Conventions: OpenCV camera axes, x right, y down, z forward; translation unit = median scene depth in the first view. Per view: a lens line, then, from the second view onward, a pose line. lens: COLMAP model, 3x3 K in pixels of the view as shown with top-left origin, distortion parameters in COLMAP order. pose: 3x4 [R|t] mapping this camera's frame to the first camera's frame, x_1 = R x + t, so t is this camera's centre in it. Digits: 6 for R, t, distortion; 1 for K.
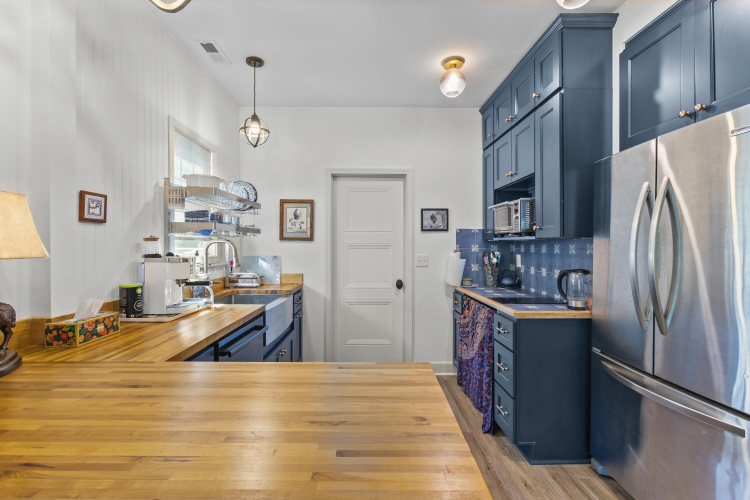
lens RADIAL K [[336.5, 0, 372.3], [0, 336.5, 243.1], [0, 0, 1]] dist [-0.021394, 0.009121]
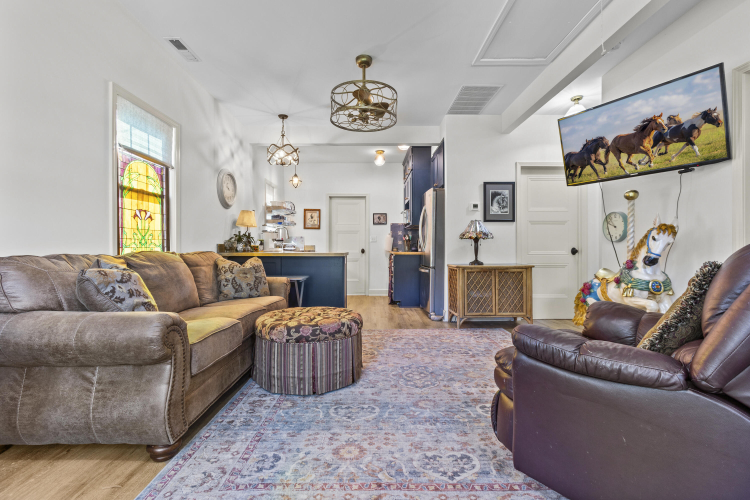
lens RADIAL K [[336.5, 0, 376.3], [0, 336.5, 245.5], [0, 0, 1]] dist [-0.021394, 0.009121]
pose [[0.999978, 0.000100, -0.006634, 0.228581], [-0.000081, 0.999996, 0.002893, 0.110256], [0.006635, -0.002892, 0.999974, -1.333350]]
